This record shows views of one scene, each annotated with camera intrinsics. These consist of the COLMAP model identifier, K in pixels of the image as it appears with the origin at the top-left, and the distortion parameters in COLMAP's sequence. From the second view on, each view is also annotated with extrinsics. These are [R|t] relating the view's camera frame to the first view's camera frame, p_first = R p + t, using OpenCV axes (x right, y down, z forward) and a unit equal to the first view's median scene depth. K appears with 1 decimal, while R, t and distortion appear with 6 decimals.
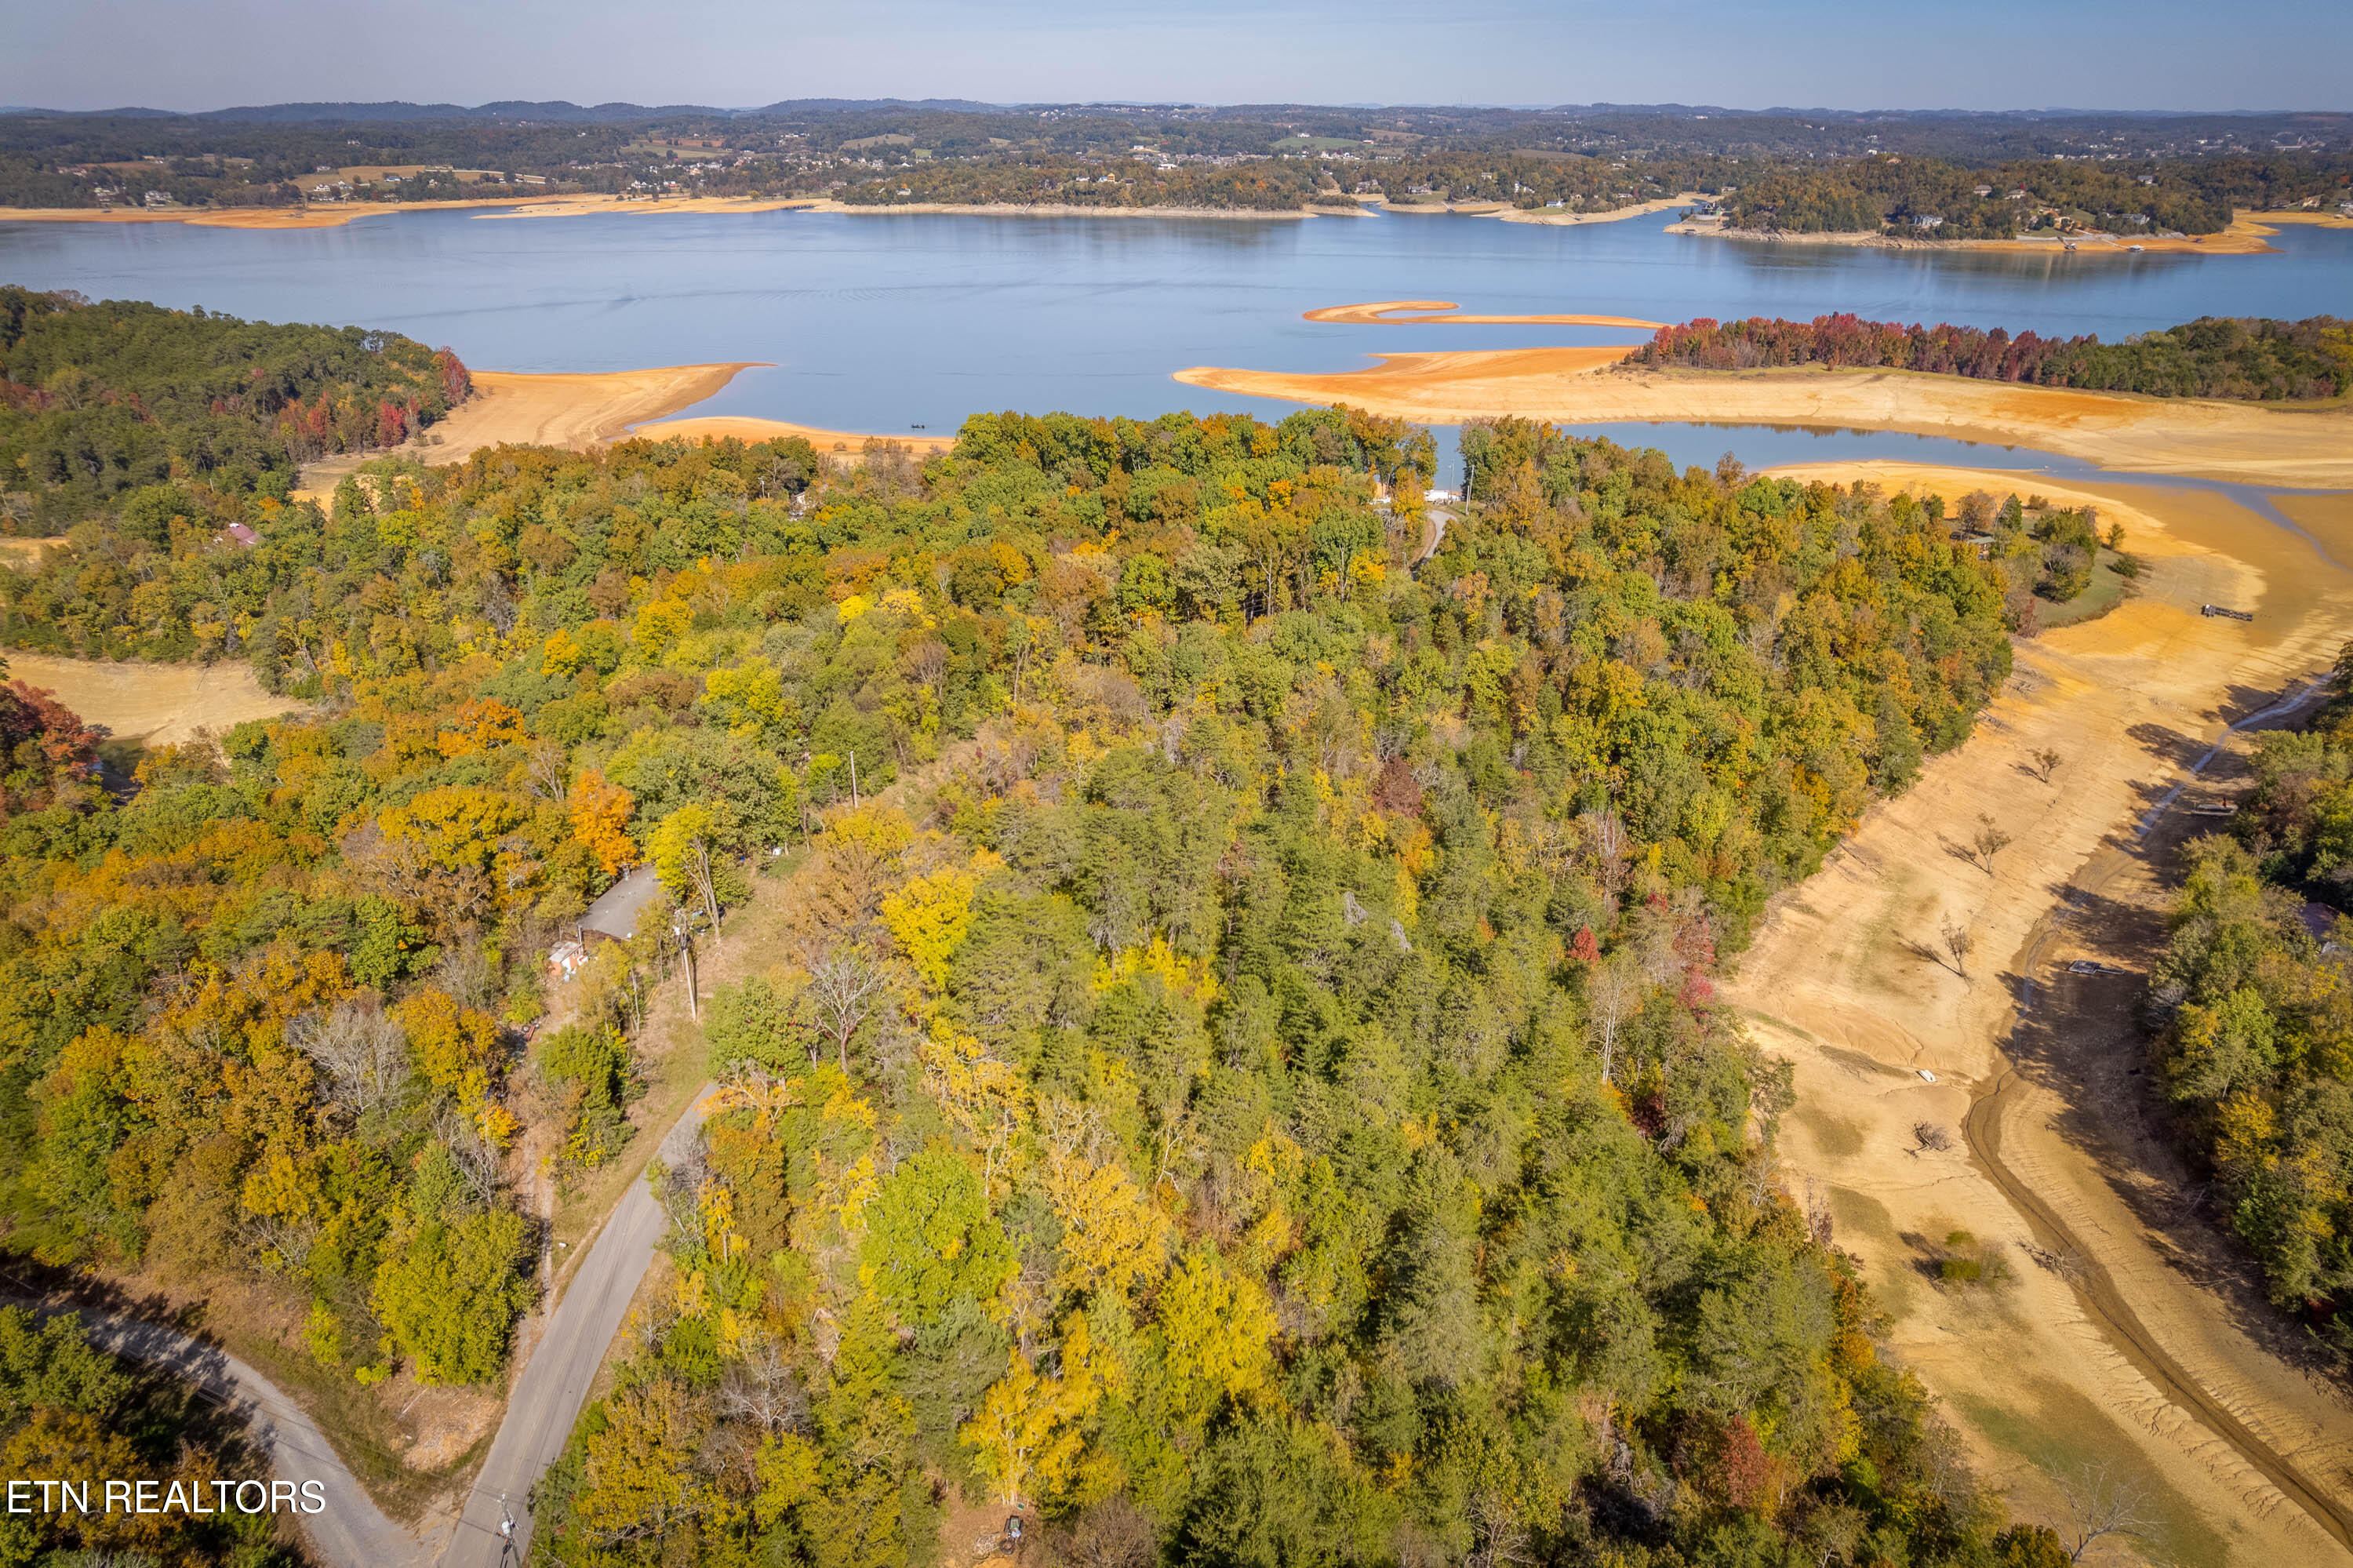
lens RADIAL K [[1528.0, 0, 1176.5], [0, 1528.0, 784.0], [0, 0, 1]] dist [-0.083744, 0.086215]
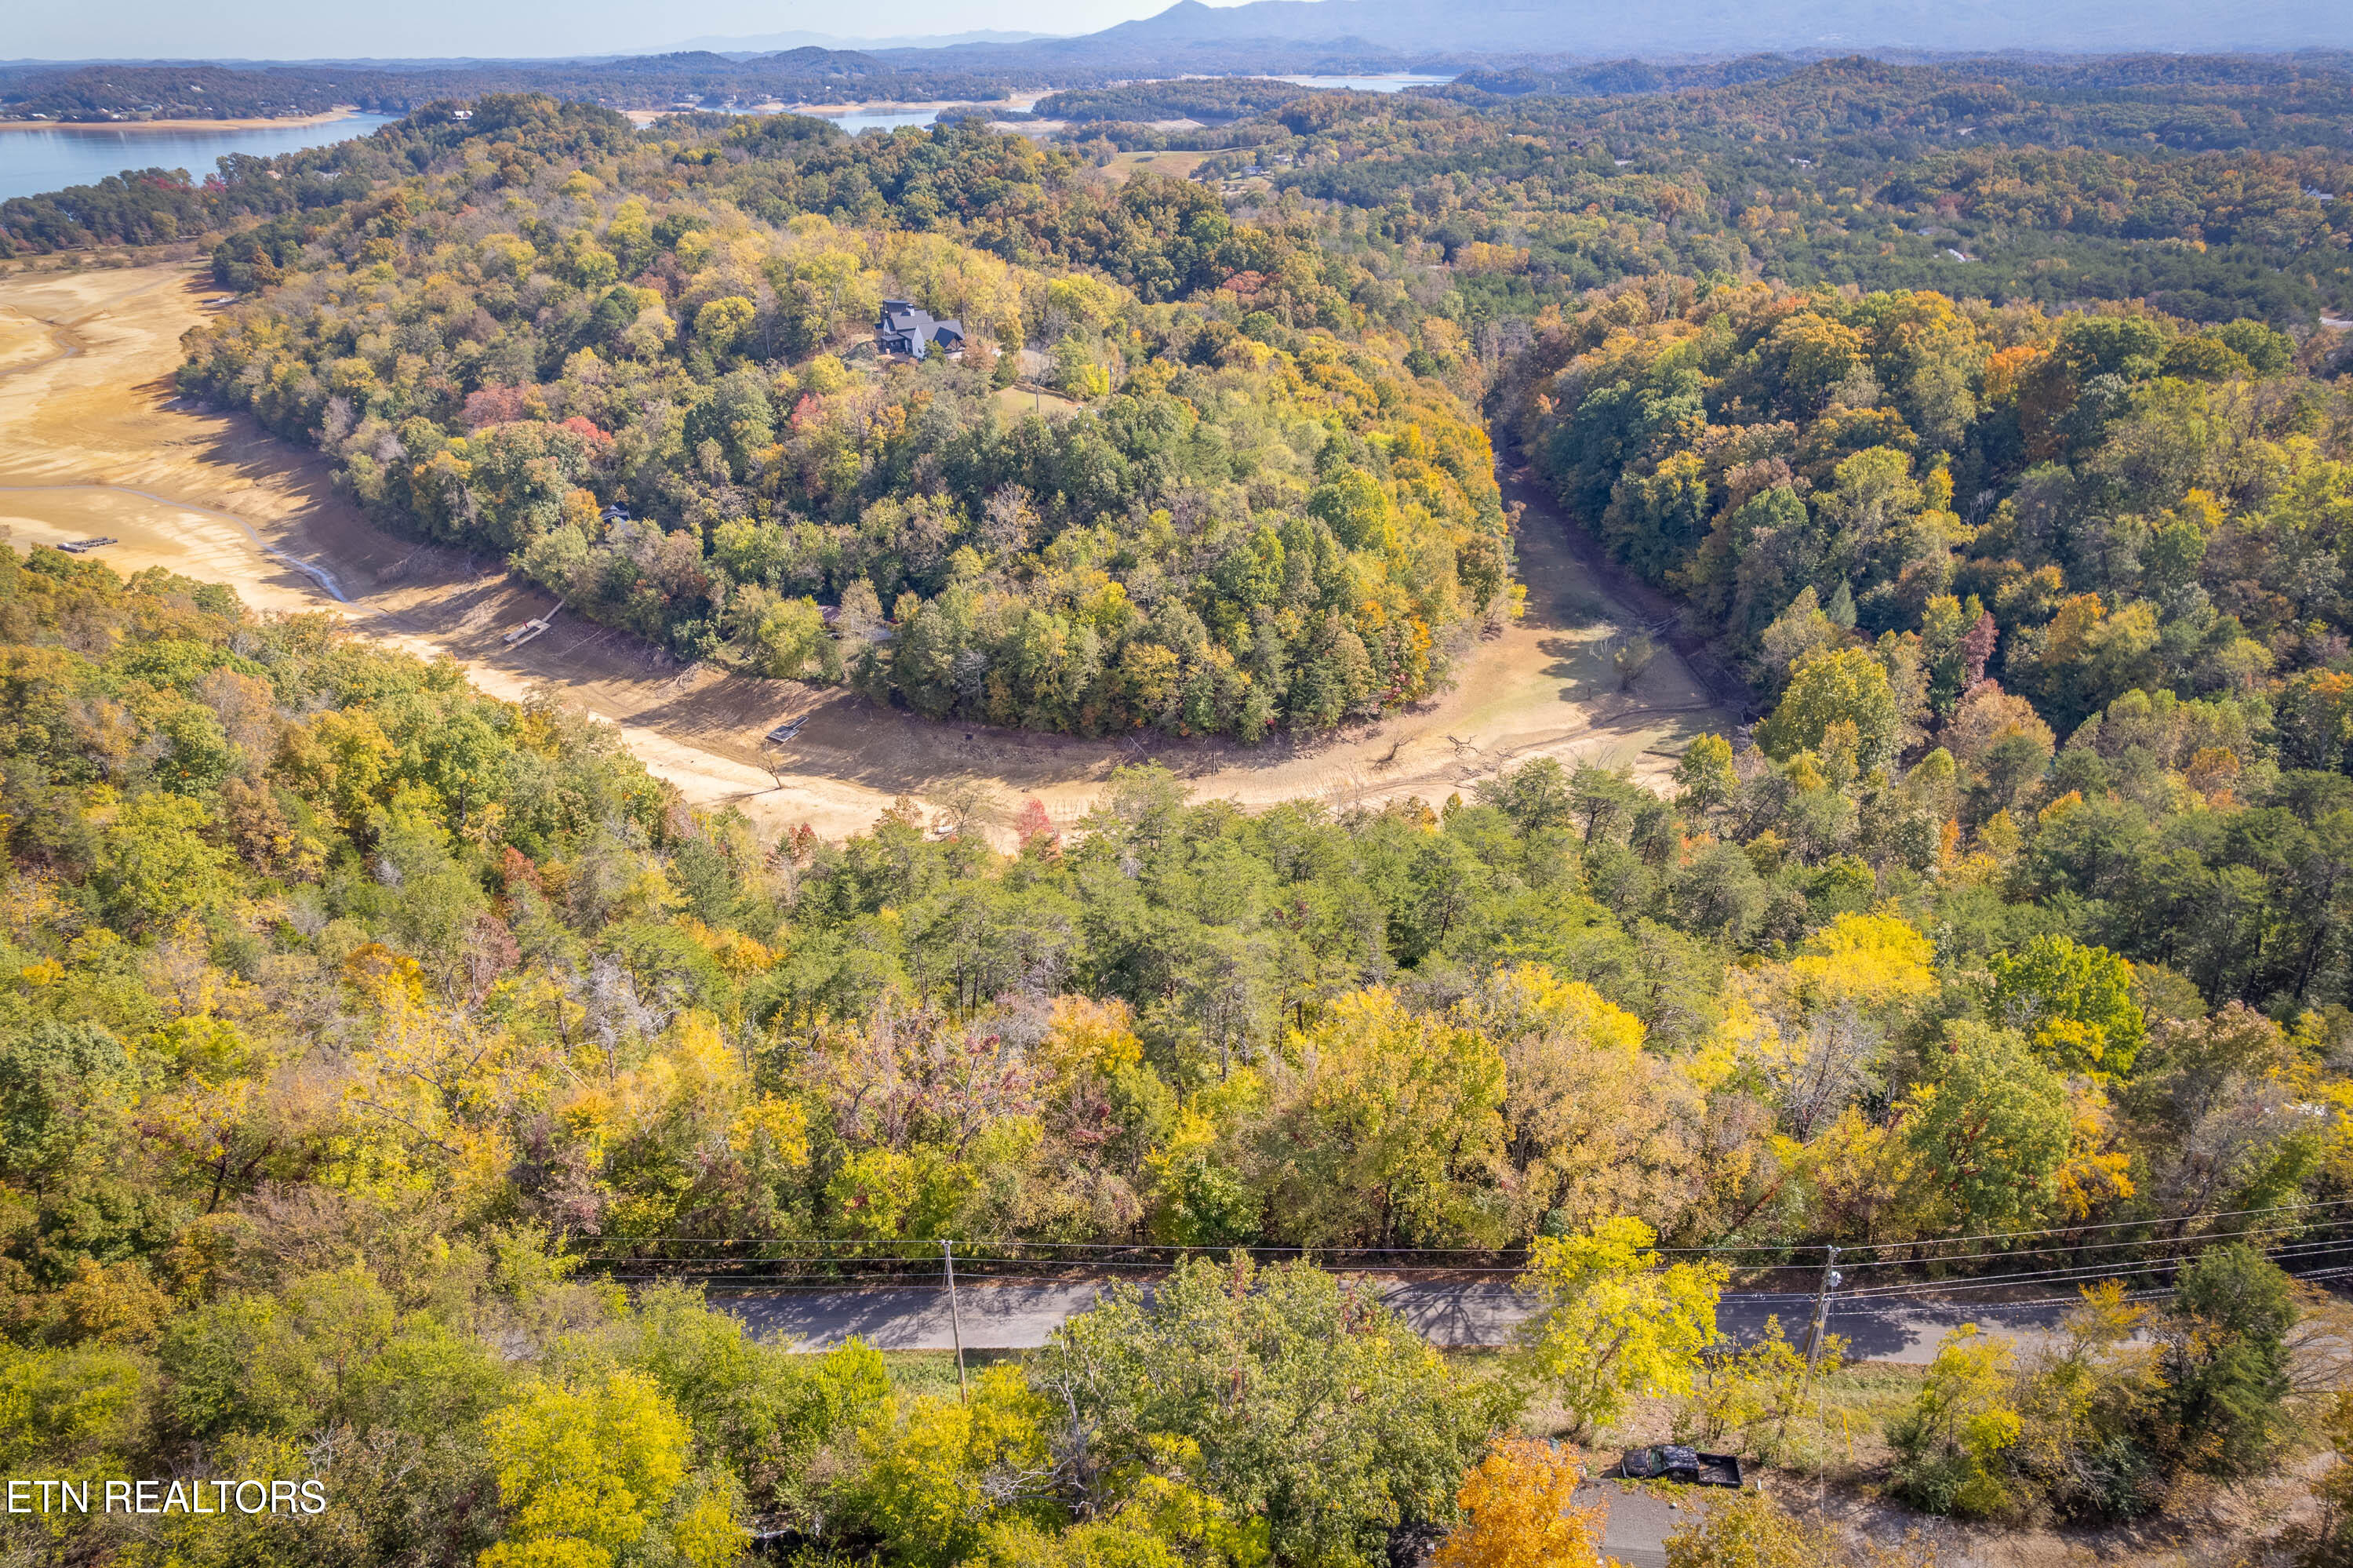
lens RADIAL K [[1528.0, 0, 1176.5], [0, 1528.0, 784.0], [0, 0, 1]] dist [-0.083744, 0.086215]
pose [[-0.132789, -0.433920, 0.891112, -0.080332], [0.414691, 0.792274, 0.447587, -0.042386], [-0.900221, 0.428971, 0.074737, 0.132868]]
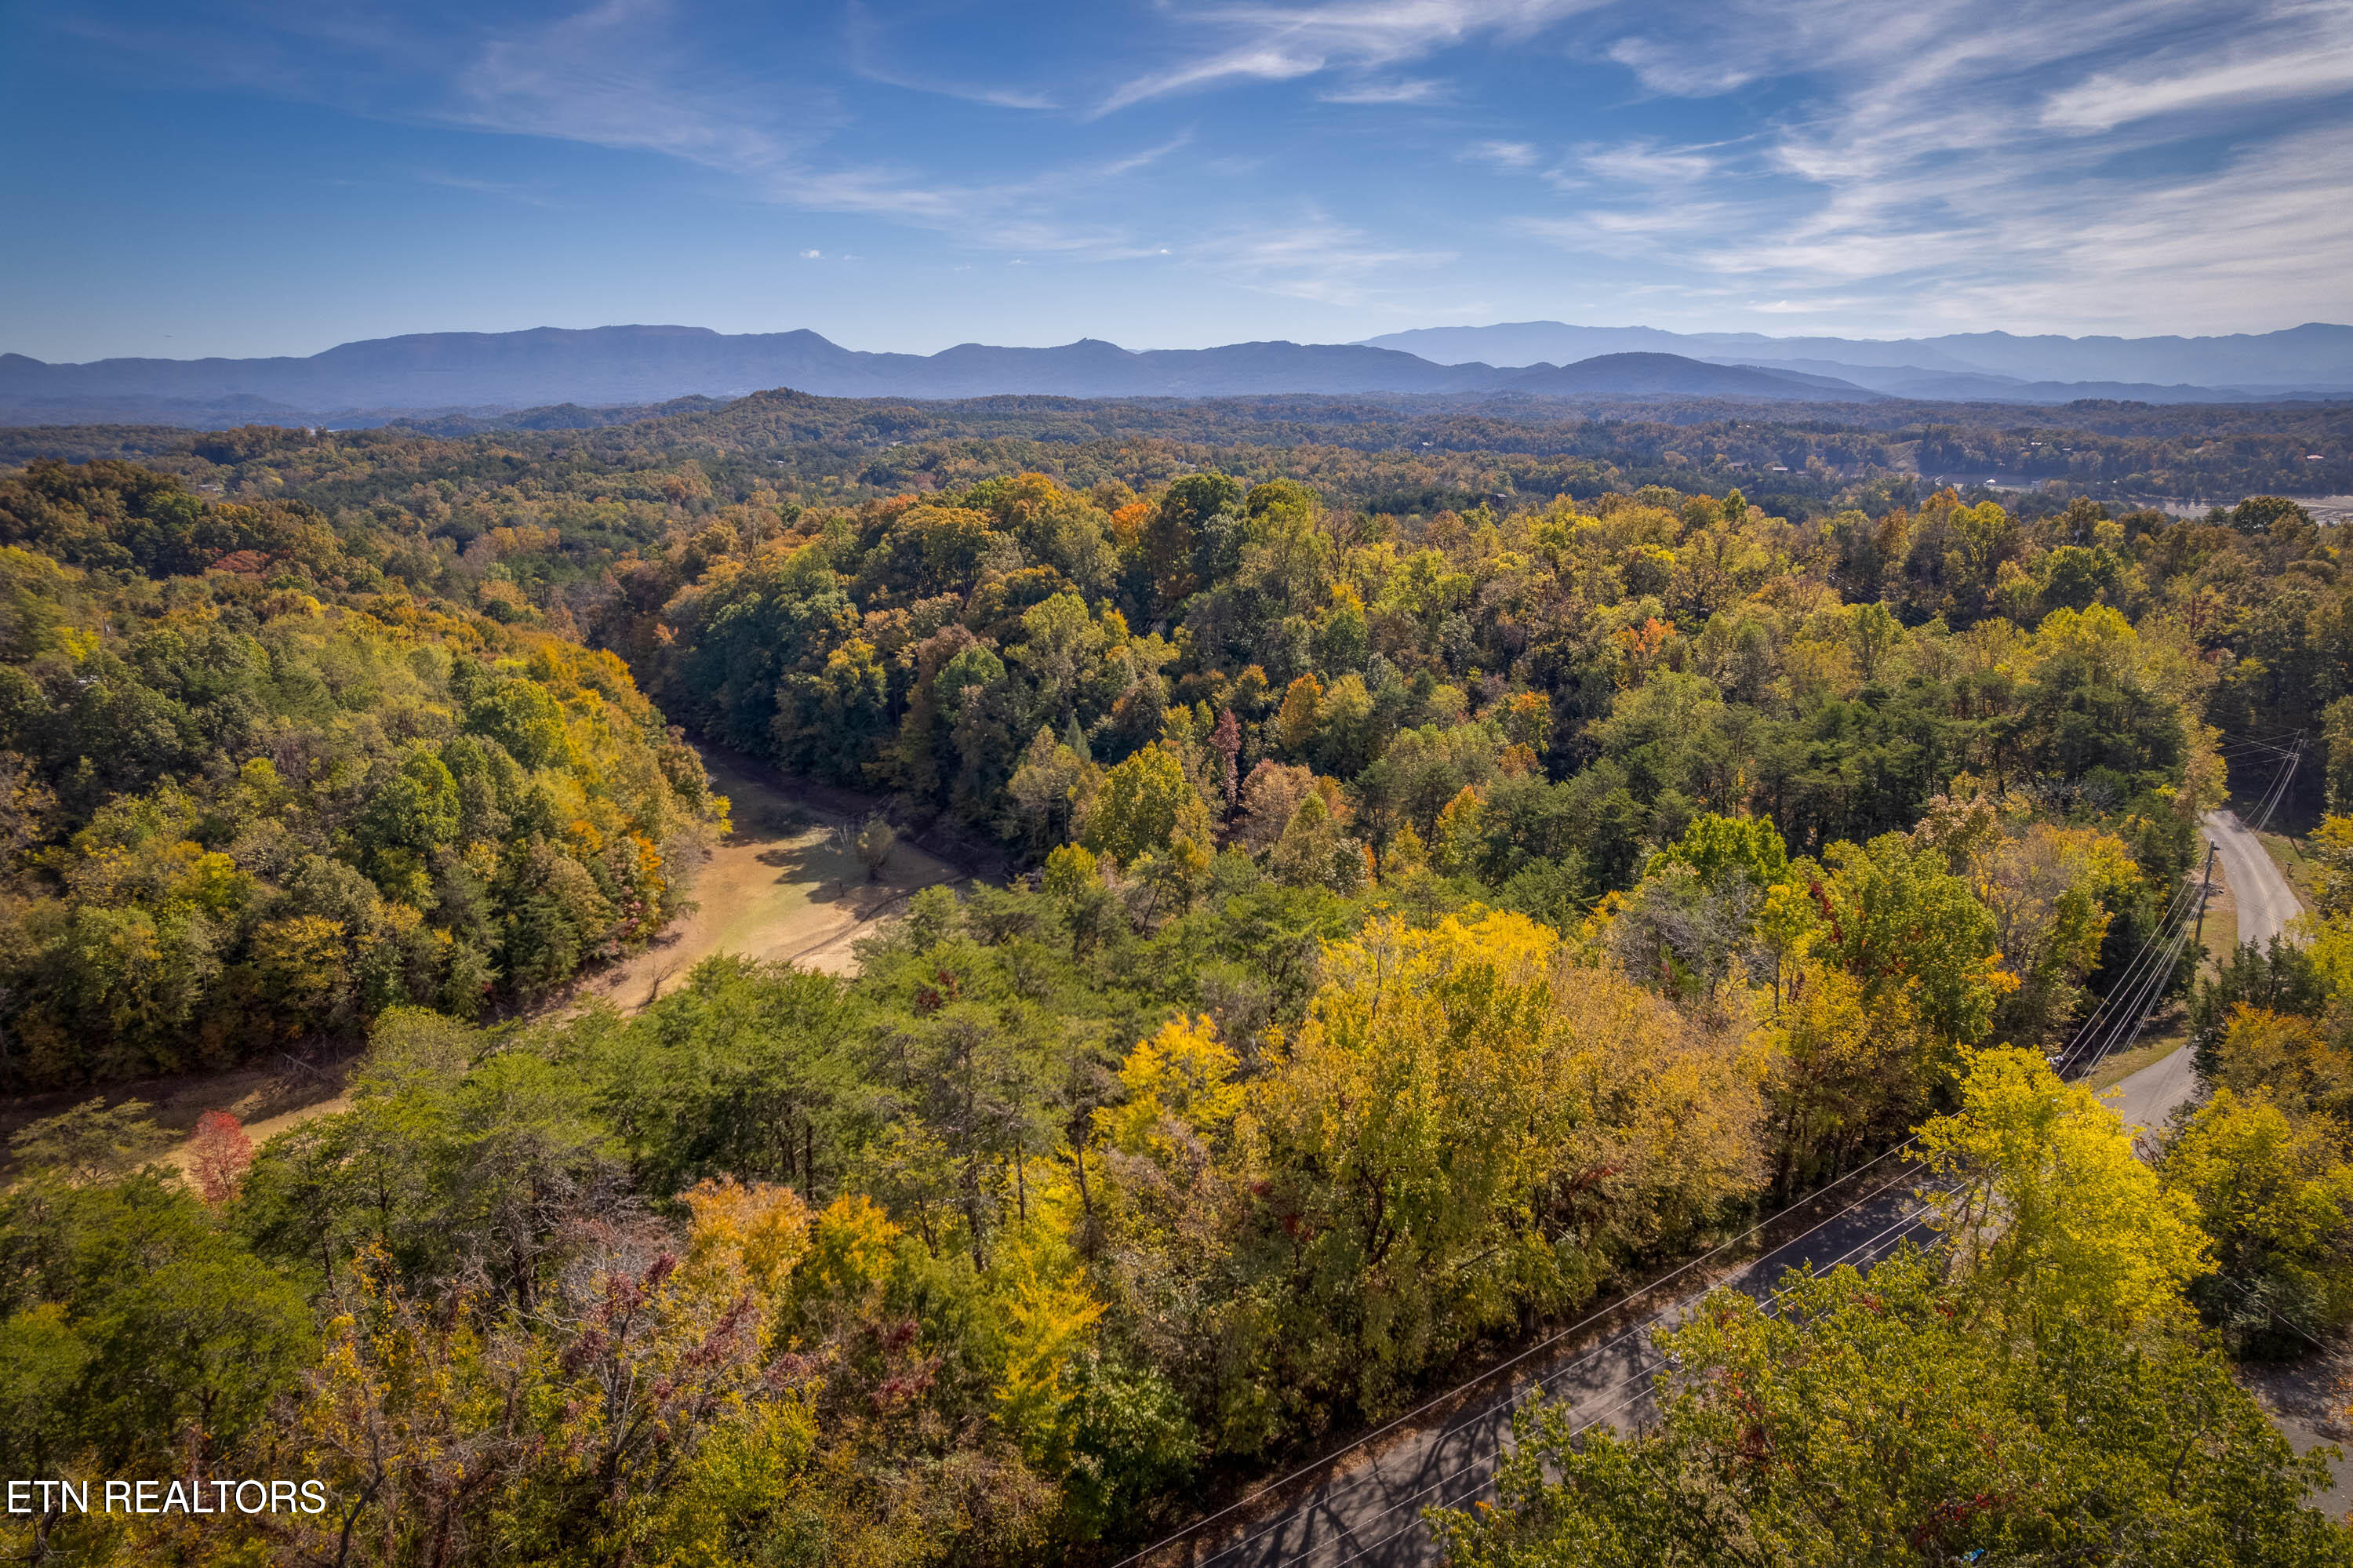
lens RADIAL K [[1528.0, 0, 1176.5], [0, 1528.0, 784.0], [0, 0, 1]] dist [-0.083744, 0.086215]
pose [[-0.705609, -0.167329, 0.688561, -0.048723], [0.299647, 0.810102, 0.503931, -0.025804], [-0.642127, 0.561904, -0.521476, 0.156193]]
